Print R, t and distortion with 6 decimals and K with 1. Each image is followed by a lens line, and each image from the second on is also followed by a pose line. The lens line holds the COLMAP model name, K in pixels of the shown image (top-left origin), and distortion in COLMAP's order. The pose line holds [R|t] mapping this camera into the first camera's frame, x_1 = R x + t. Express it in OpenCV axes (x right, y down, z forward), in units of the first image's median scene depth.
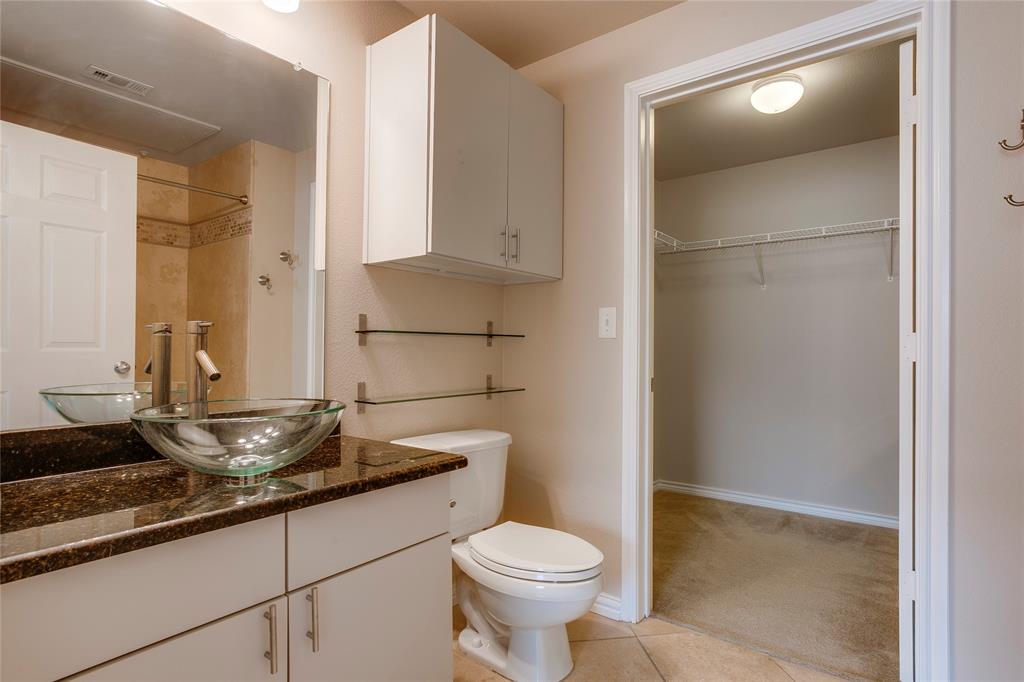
lens RADIAL K [[510.8, 0, 512.8], [0, 510.8, 349.0], [0, 0, 1]] dist [-0.020894, 0.001524]
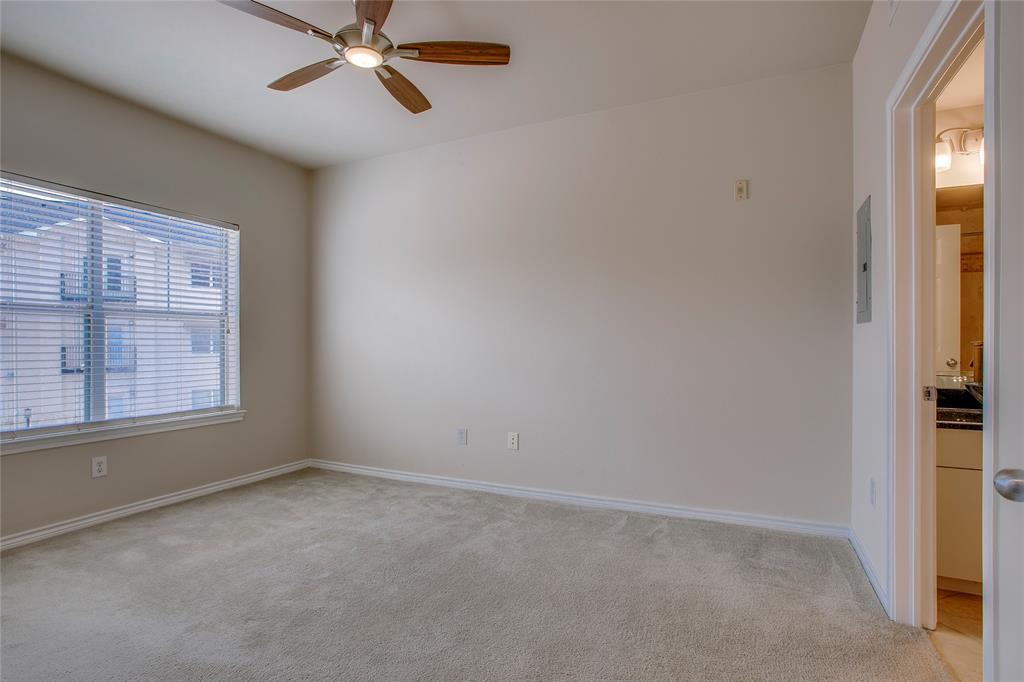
lens RADIAL K [[510.8, 0, 514.3], [0, 510.8, 345.4], [0, 0, 1]] dist [-0.020894, 0.001524]
pose [[0.211613, -0.000362, -0.977353, 0.444869], [0.007195, 0.999973, 0.001187, -0.026839], [0.977327, -0.007284, 0.211610, -0.630614]]
